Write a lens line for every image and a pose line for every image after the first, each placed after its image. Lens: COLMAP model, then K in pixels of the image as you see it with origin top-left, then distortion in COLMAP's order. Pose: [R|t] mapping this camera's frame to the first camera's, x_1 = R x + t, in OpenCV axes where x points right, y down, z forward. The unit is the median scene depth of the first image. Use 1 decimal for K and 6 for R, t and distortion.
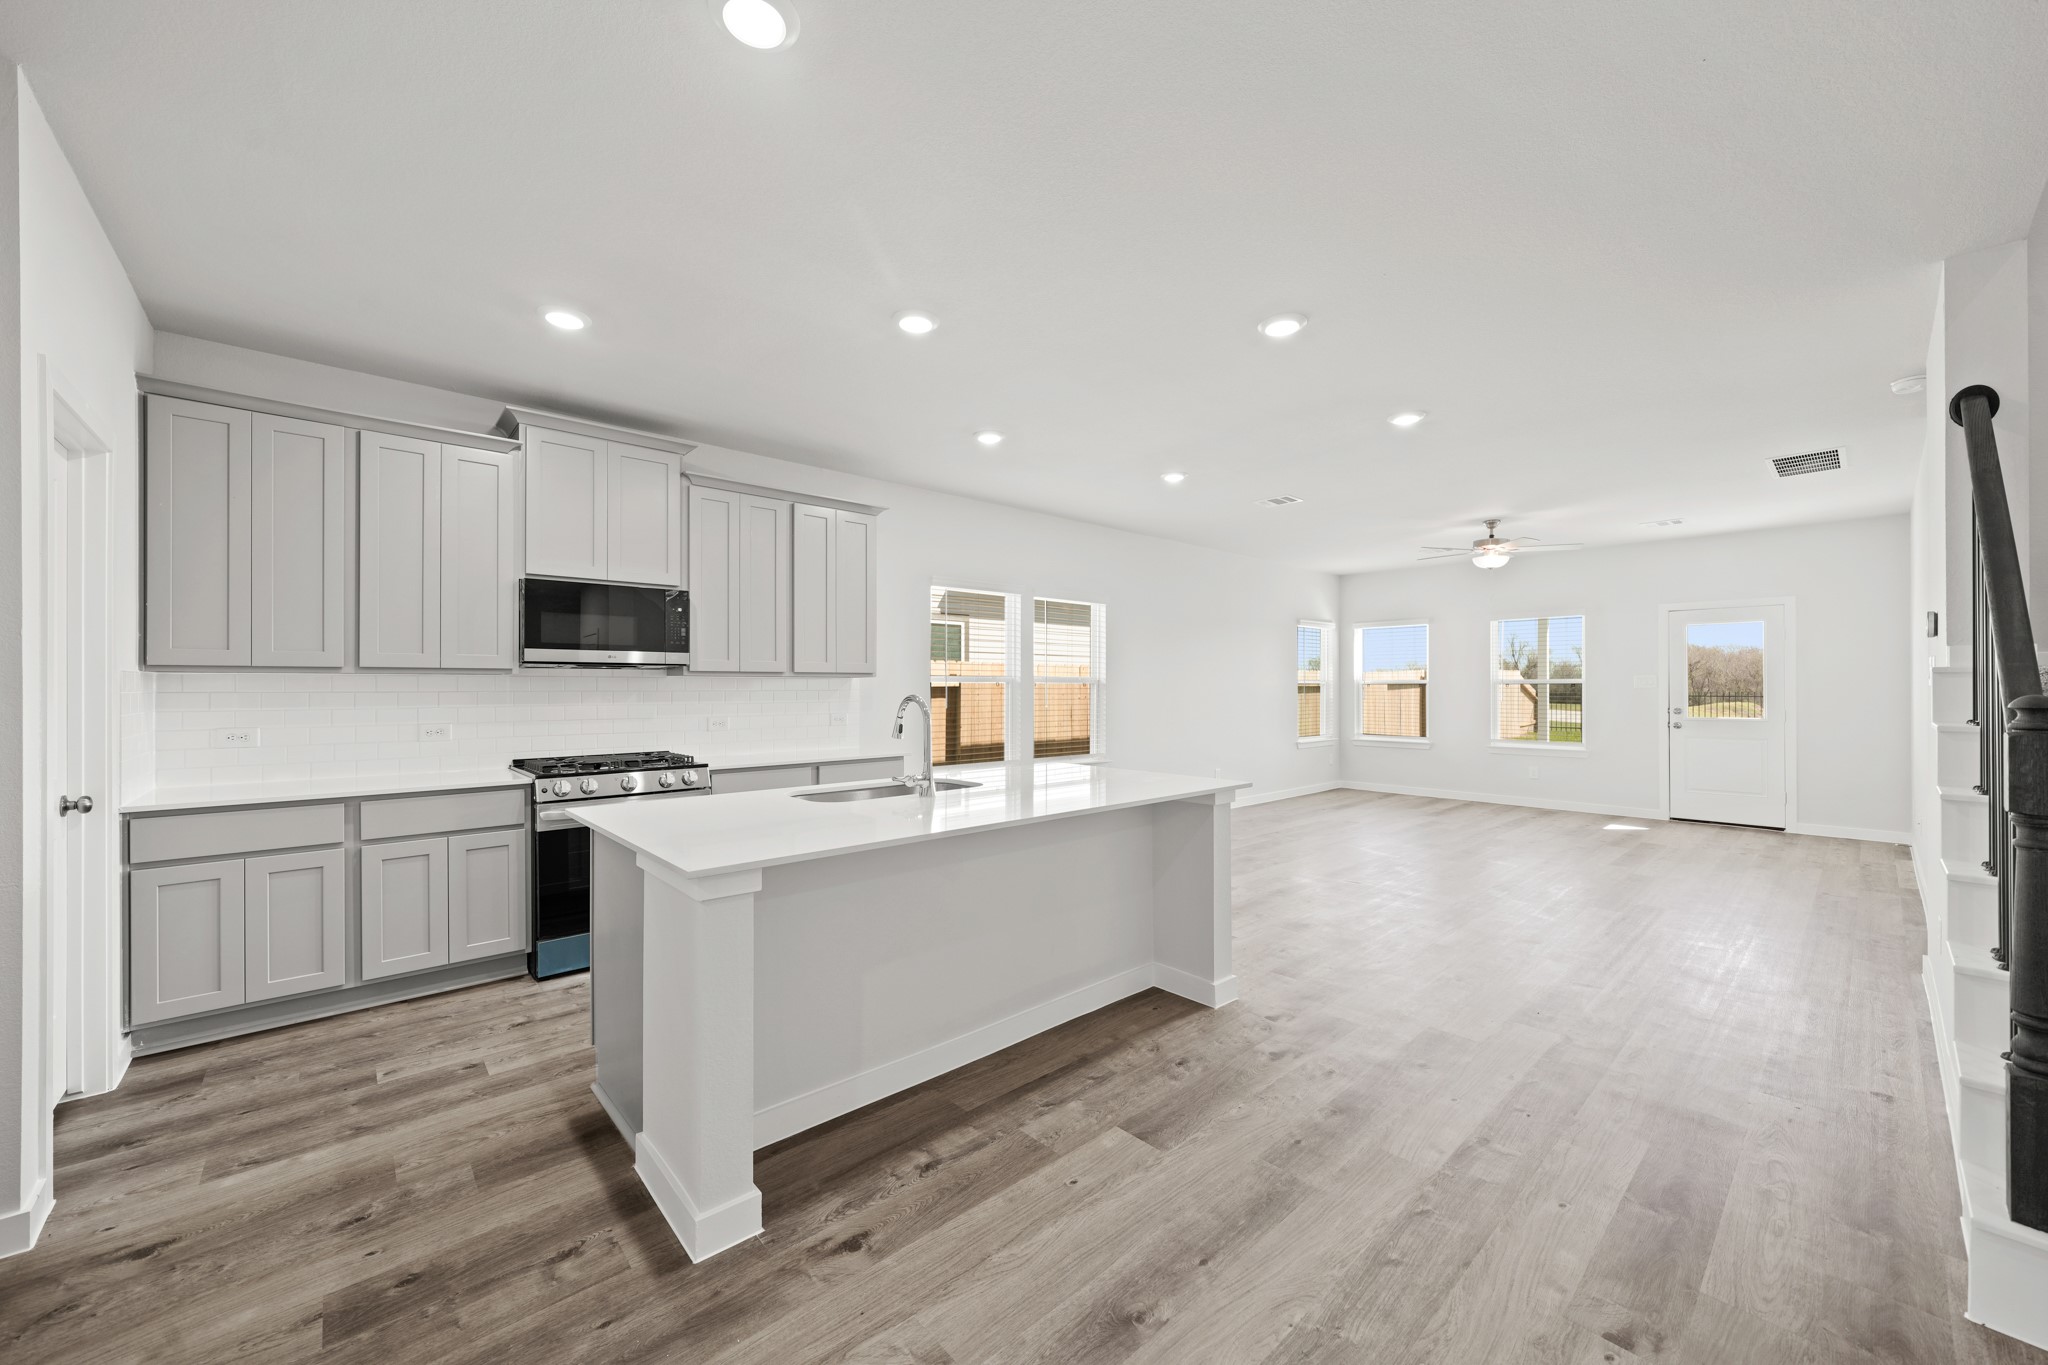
lens RADIAL K [[755.4, 0, 1024.0], [0, 755.4, 682.5], [0, 0, 1]] dist [-0.005690, -0.000137]
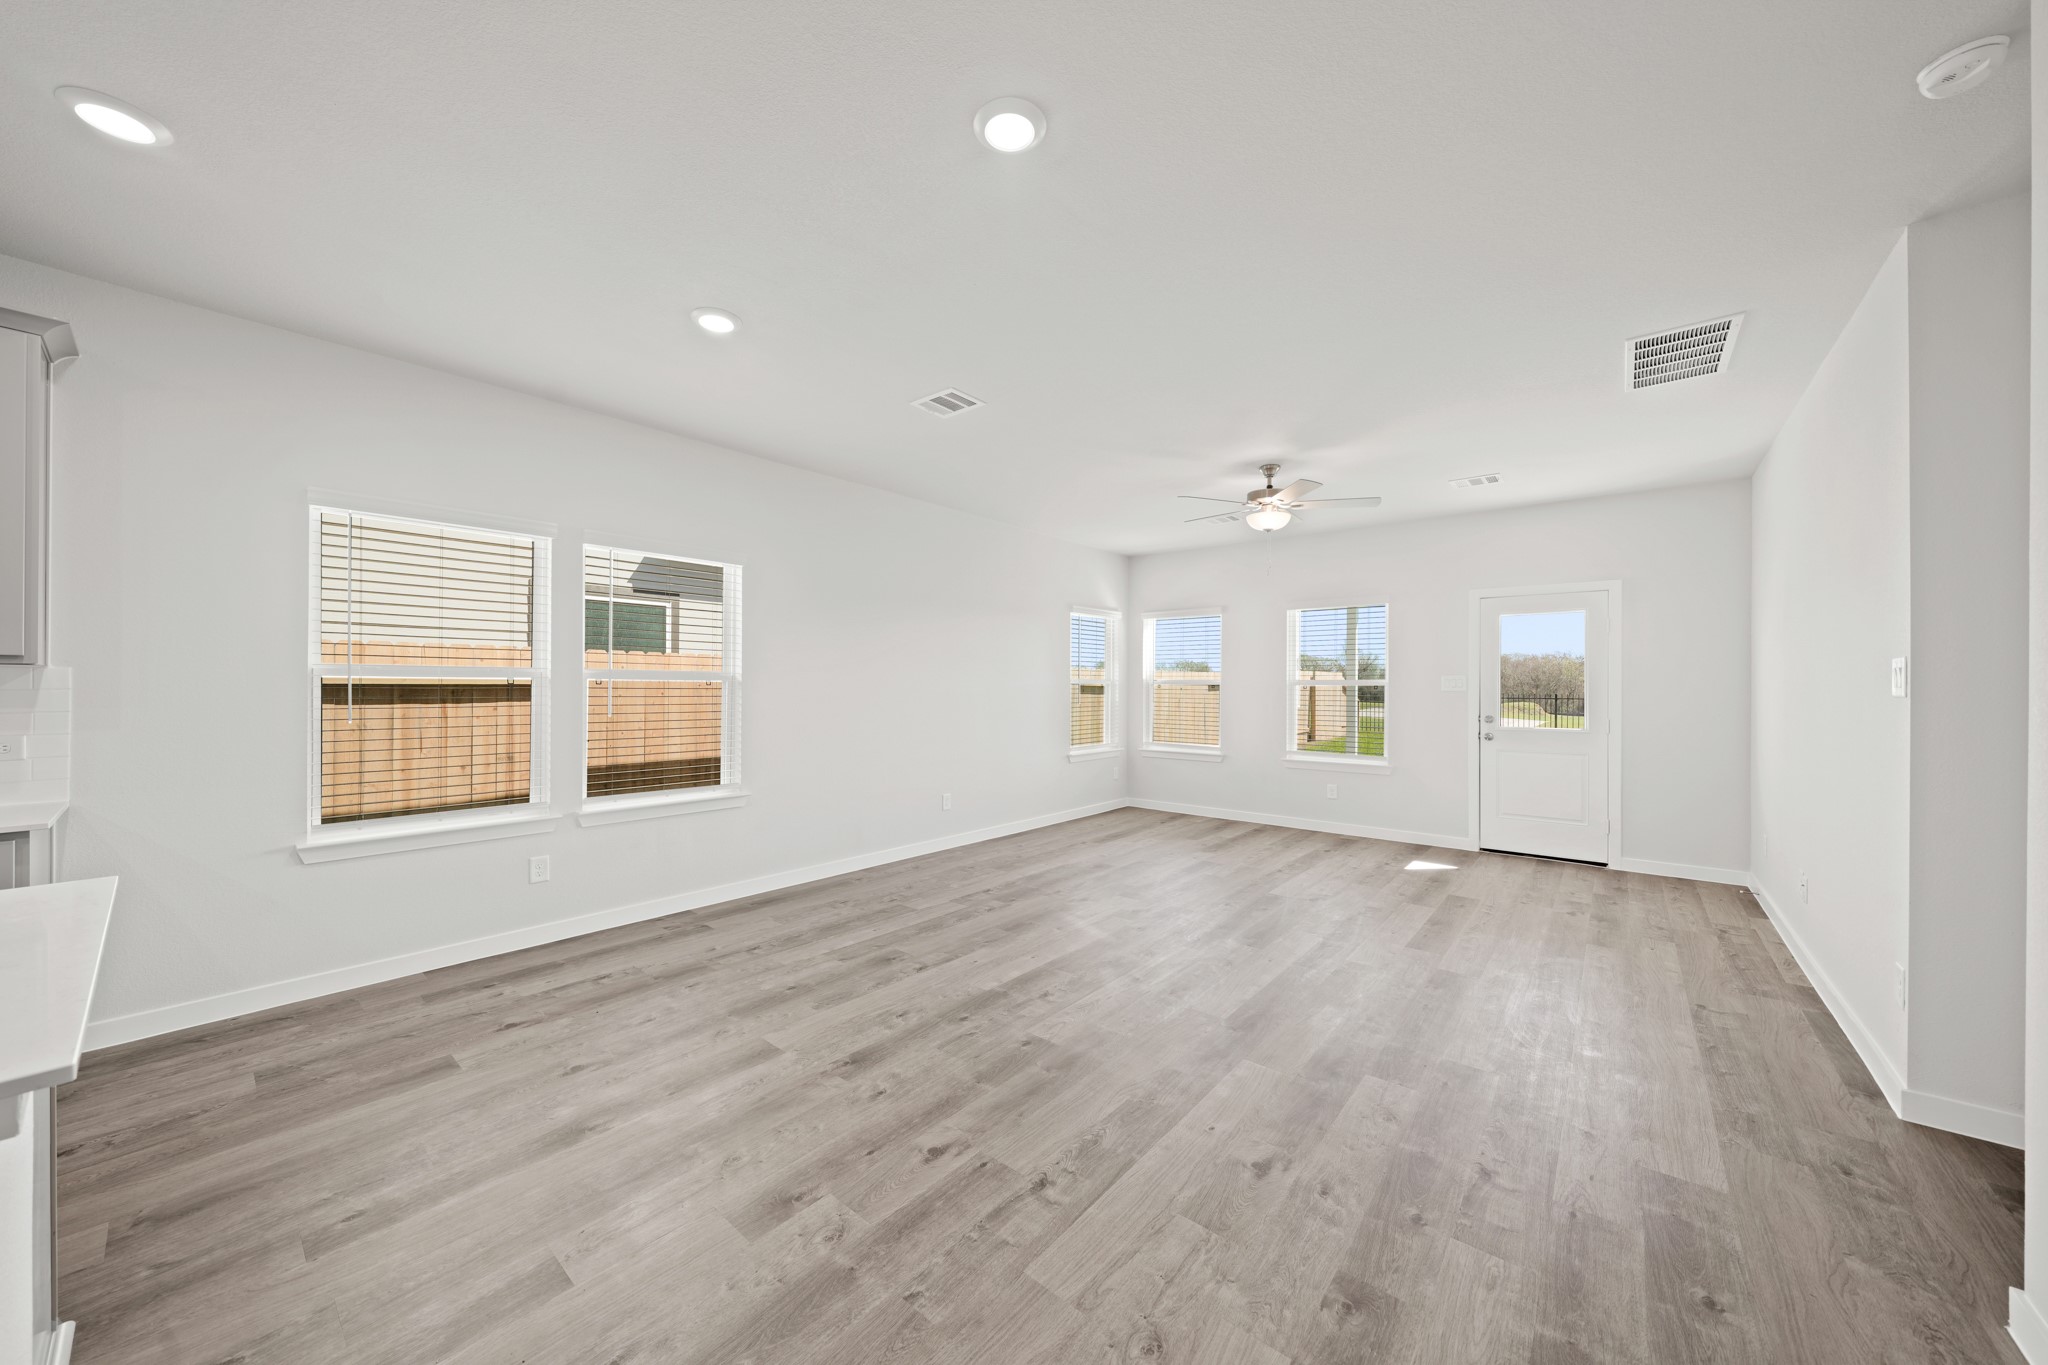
lens RADIAL K [[715.0, 0, 1024.0], [0, 715.0, 682.5], [0, 0, 1]] dist [0.001229, 0.000223]
pose [[0.988596, 0.006525, 0.150449, 0.248294], [-0.006787, 0.999976, 0.001233, 0.000010], [-0.150438, -0.002240, 0.988617, 0.303735]]
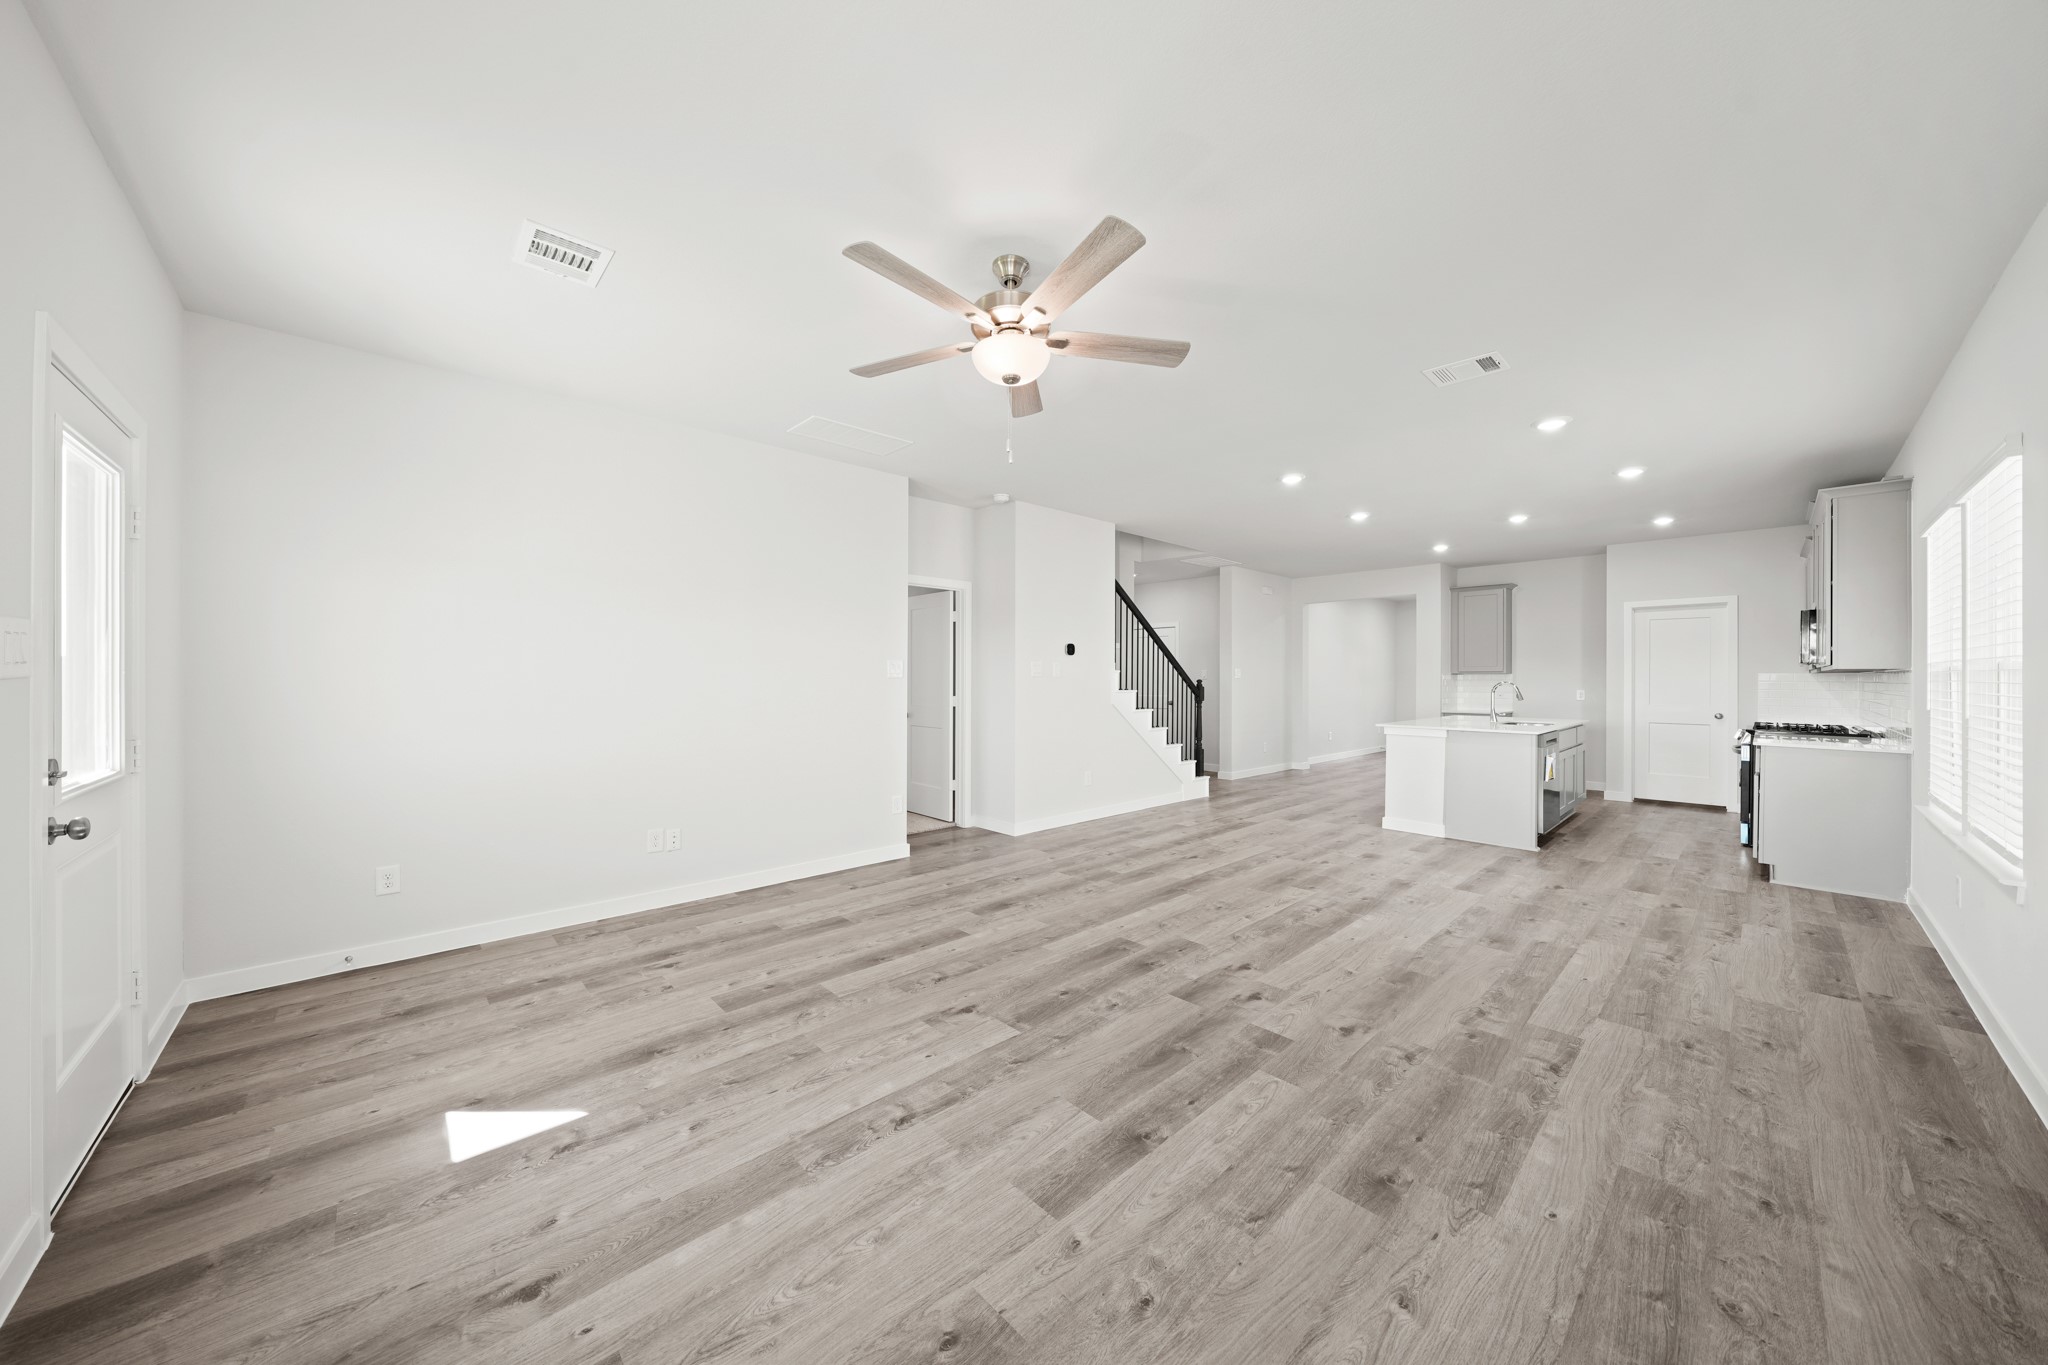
lens RADIAL K [[689.8, 0, 1024.0], [0, 689.8, 682.5], [0, 0, 1]] dist [0.001160, 0.000167]
pose [[-0.999806, -0.003236, -0.019416, 0.546147], [-0.003245, 0.999995, 0.000436, 0.007183], [0.019414, 0.000499, -0.999811, 1.193878]]
